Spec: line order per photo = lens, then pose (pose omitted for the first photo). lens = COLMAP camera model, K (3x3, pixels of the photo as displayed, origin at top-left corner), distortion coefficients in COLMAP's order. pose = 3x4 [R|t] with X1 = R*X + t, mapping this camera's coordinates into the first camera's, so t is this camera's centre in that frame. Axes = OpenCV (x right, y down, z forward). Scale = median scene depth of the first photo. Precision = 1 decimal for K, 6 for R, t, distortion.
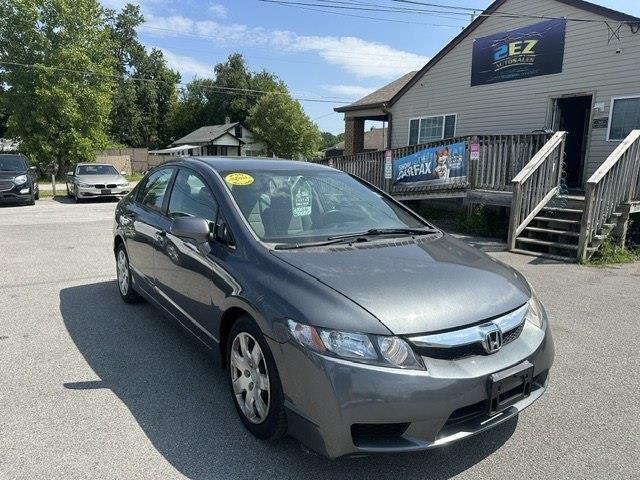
lens RADIAL K [[454.0, 0, 321.7], [0, 454.0, 240.2], [0, 0, 1]] dist [0.007997, -0.011910]
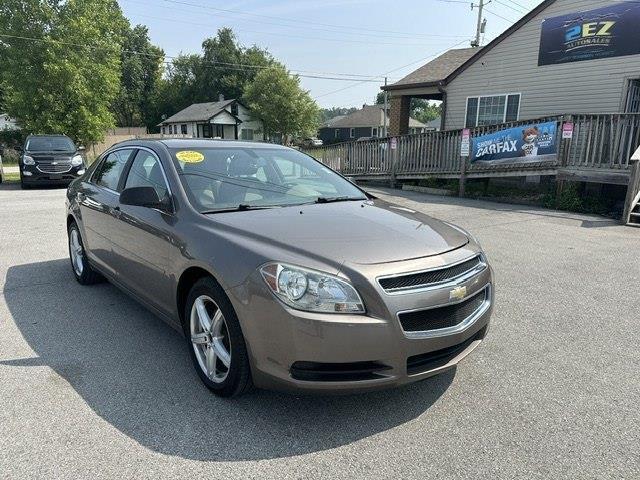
lens RADIAL K [[460.6, 0, 314.4], [0, 460.6, 240.2], [0, 0, 1]] dist [-0.009095, -0.000156]
pose [[0.999080, -0.011701, 0.041269, -0.233756], [0.009912, 0.999013, 0.043291, 0.003704], [-0.041735, -0.042842, 0.998210, -0.028600]]
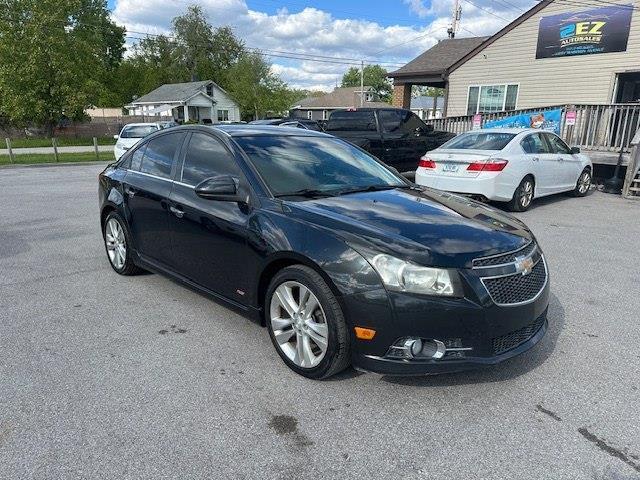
lens RADIAL K [[461.7, 0, 318.9], [0, 461.7, 238.9], [0, 0, 1]] dist [-0.004315, -0.002170]
pose [[0.990272, -0.031175, 0.135610, -0.407206], [0.020503, 0.996632, 0.079396, 0.011666], [-0.137628, -0.075843, 0.987576, -0.115552]]
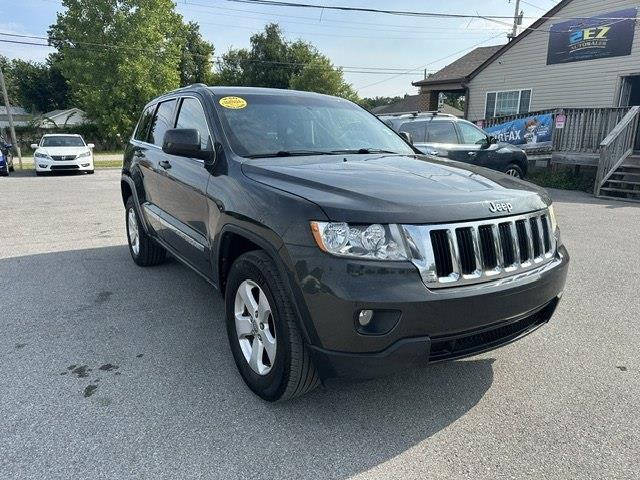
lens RADIAL K [[459.1, 0, 319.0], [0, 459.1, 241.2], [0, 0, 1]] dist [-0.002554, -0.001486]
pose [[0.999178, -0.001770, -0.040491, -0.227212], [0.004447, 0.997802, 0.066120, 0.039056], [0.040285, -0.066246, 0.996990, -0.256389]]
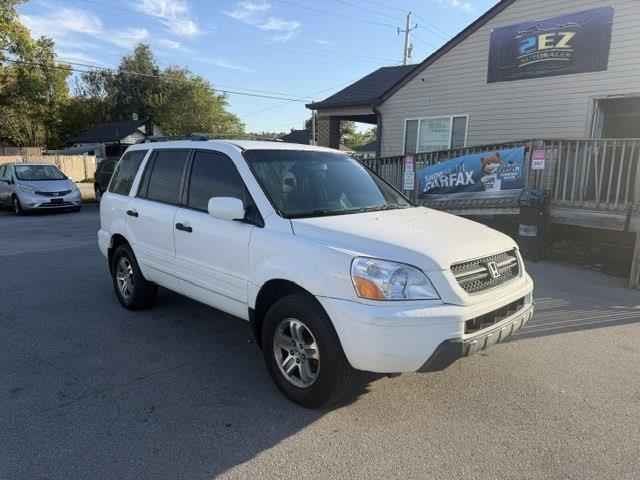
lens RADIAL K [[458.5, 0, 320.9], [0, 458.5, 236.9], [0, 0, 1]] dist [0.017461, -0.019690]
pose [[0.978979, -0.023255, 0.202633, -0.177521], [0.025951, 0.999606, -0.010655, -0.045611], [-0.202306, 0.015690, 0.979197, 0.217715]]
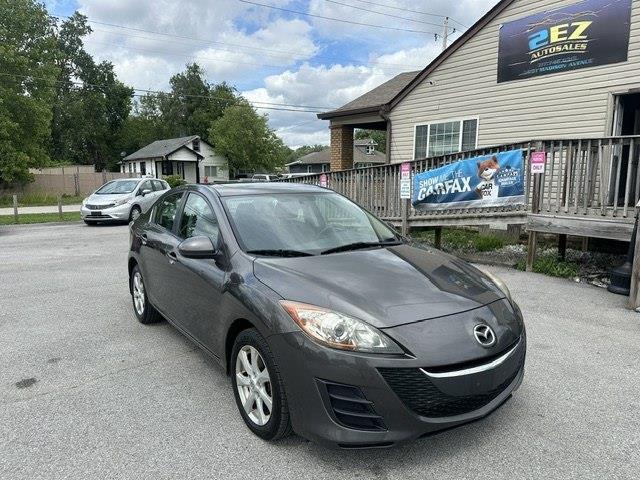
lens RADIAL K [[454.0, 0, 321.7], [0, 454.0, 240.2], [0, 0, 1]] dist [0.007997, -0.011910]
pose [[0.995807, -0.026221, 0.087646, -0.063094], [0.028943, 0.999133, -0.029932, -0.046559], [-0.086785, 0.032343, 0.995702, 0.246053]]
